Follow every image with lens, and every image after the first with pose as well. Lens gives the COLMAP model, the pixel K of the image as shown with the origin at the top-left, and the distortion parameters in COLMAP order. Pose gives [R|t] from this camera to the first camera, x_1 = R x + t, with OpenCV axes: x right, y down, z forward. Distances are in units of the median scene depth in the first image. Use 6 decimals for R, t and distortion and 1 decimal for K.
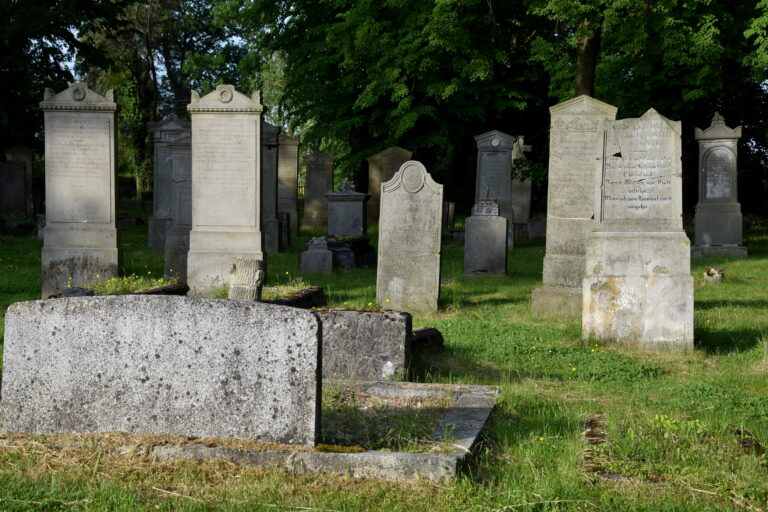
lens RADIAL K [[1719.7, 0, 383.6], [0, 1719.7, 259.5], [0, 0, 1]] dist [0.303500, 0.000000]
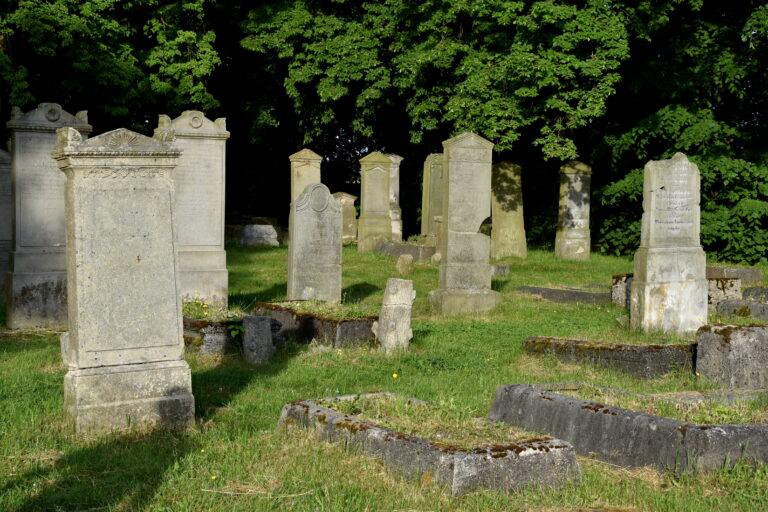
lens RADIAL K [[1417.0, 0, 384.0], [0, 1417.0, 252.3], [0, 0, 1]] dist [0.236492, 0.000000]
pose [[0.746428, -0.030949, 0.664746, -0.583048], [0.019727, 0.999508, 0.024383, -0.034422], [-0.665174, -0.005087, 0.746671, 0.280256]]
